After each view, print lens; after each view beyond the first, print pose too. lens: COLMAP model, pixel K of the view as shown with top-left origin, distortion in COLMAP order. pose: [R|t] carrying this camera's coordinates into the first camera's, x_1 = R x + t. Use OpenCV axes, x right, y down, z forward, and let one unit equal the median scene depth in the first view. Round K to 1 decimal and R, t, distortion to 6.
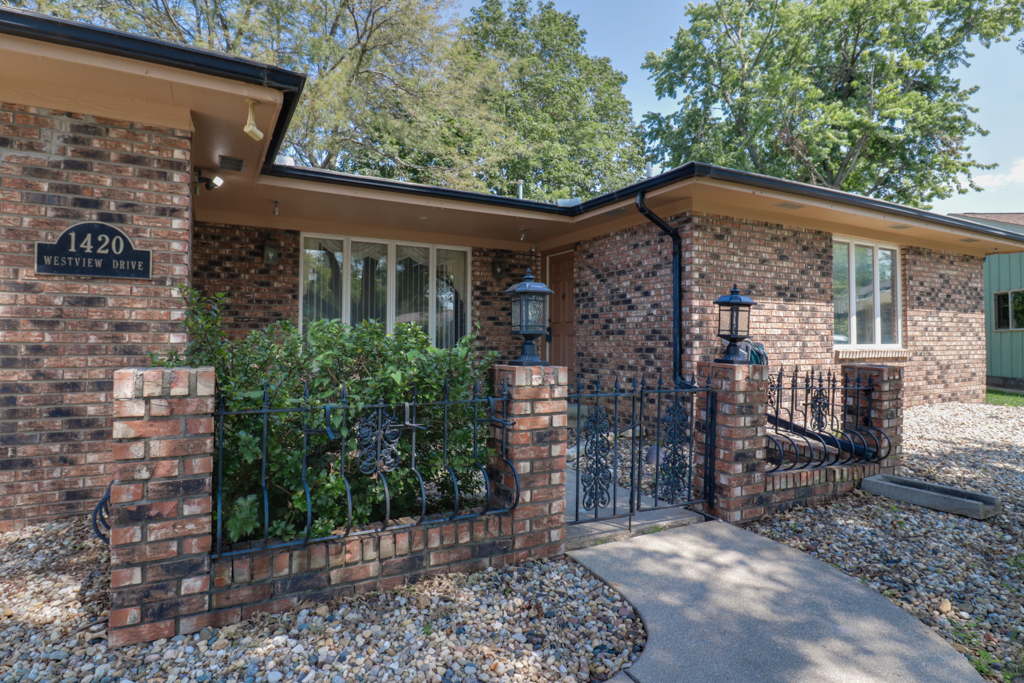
lens RADIAL K [[552.2, 0, 514.1], [0, 552.2, 326.3], [0, 0, 1]] dist [-0.004819, -0.001371]
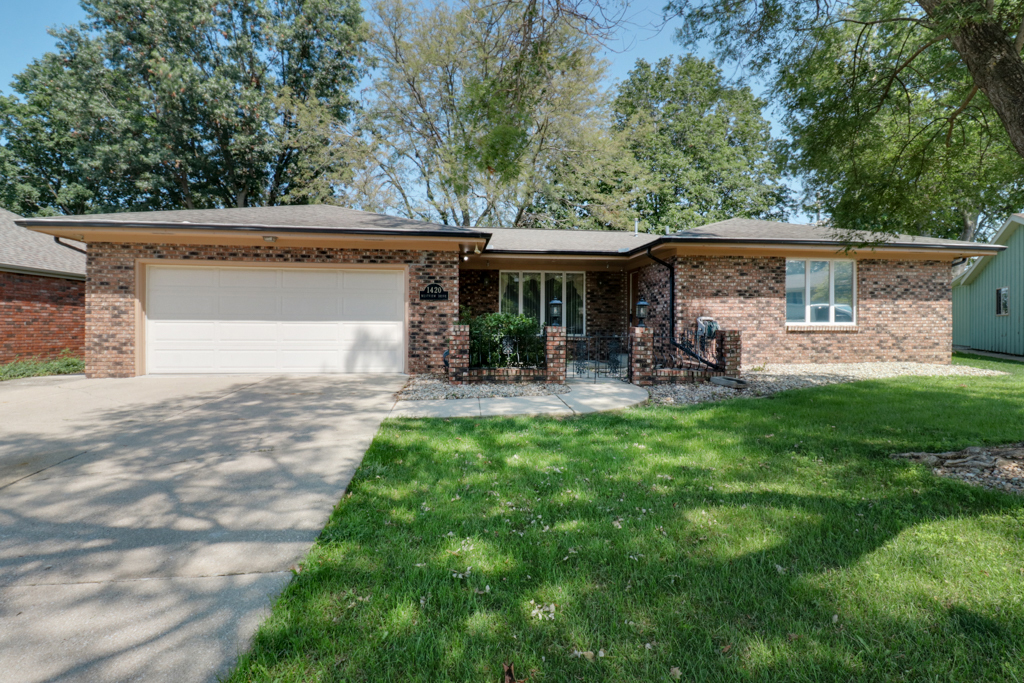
lens RADIAL K [[480.1, 0, 511.9], [0, 480.1, 324.6], [0, 0, 1]] dist [-0.018521, -0.000550]
pose [[0.927609, -0.001391, -0.373551, 0.406582], [0.010422, 0.999700, 0.022157, -0.002147], [0.373408, -0.024446, 0.927345, -0.818643]]
